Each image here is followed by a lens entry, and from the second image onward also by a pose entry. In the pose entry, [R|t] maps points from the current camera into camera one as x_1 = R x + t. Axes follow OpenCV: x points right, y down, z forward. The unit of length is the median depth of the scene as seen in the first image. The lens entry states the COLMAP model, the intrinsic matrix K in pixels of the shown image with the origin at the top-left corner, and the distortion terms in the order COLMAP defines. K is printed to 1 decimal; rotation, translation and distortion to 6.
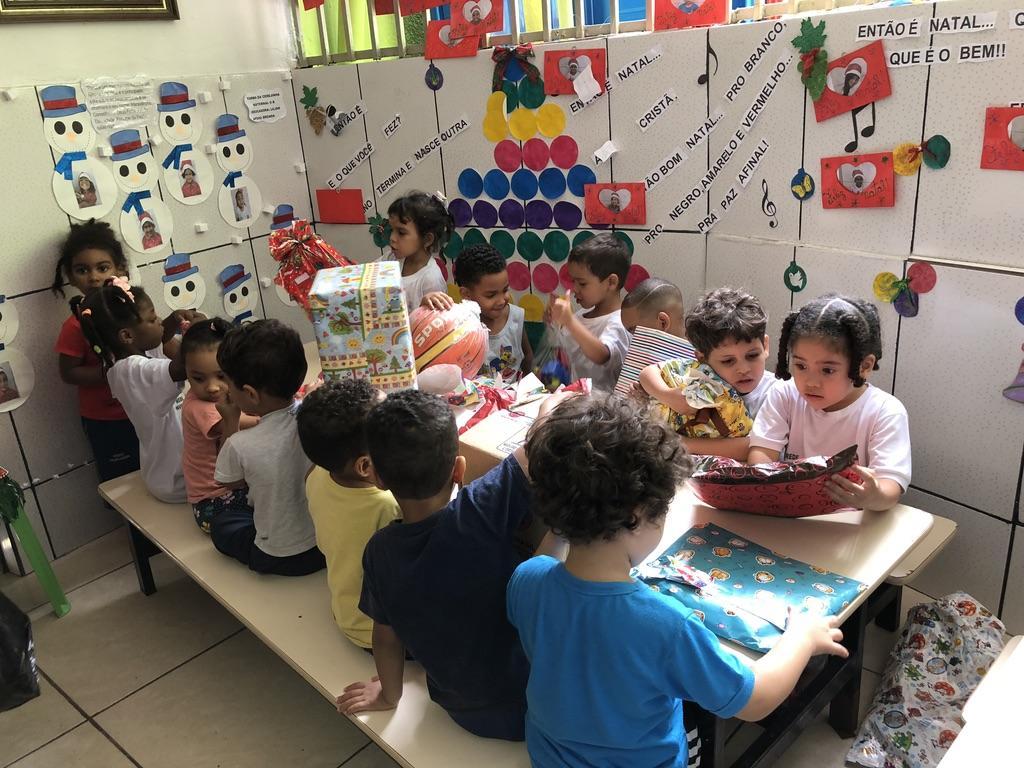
lens RADIAL K [[855.3, 0, 507.7], [0, 855.3, 393.0], [0, 0, 1]] dist [0.007819, 0.003336]
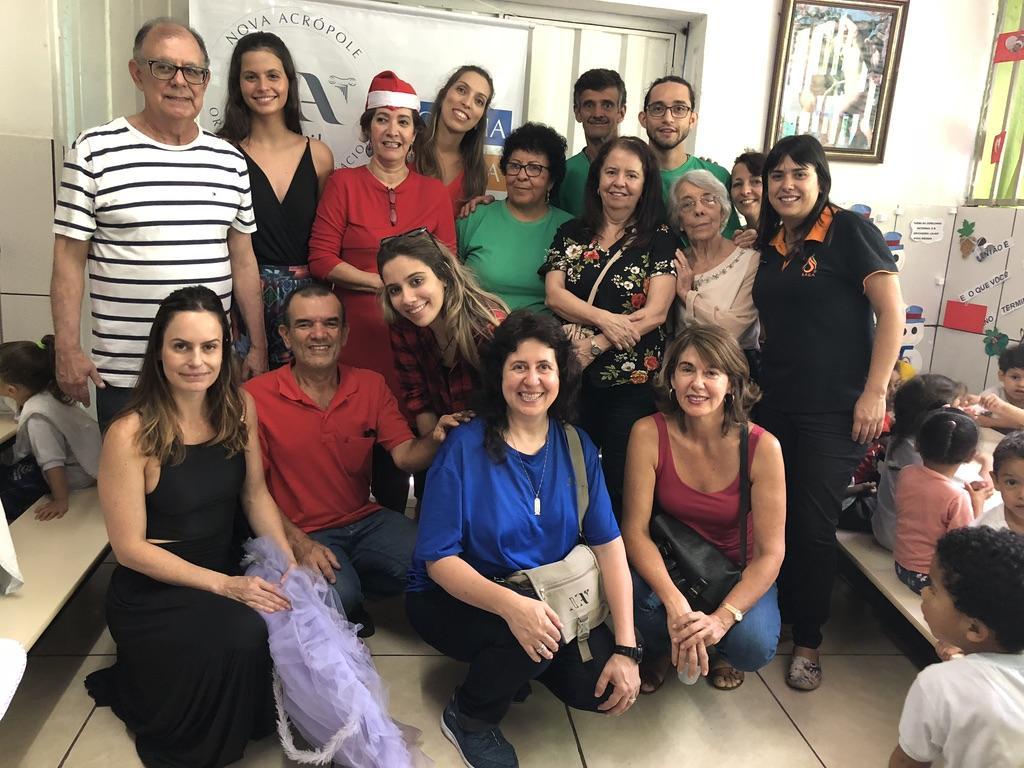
lens RADIAL K [[855.3, 0, 483.4], [0, 855.3, 376.3], [0, 0, 1]] dist [0.007819, 0.003336]
pose [[0.728205, 0.256792, -0.635434, 0.118427], [-0.344708, 0.938578, -0.015736, 0.133408], [0.592363, 0.230498, 0.771995, -0.373974]]
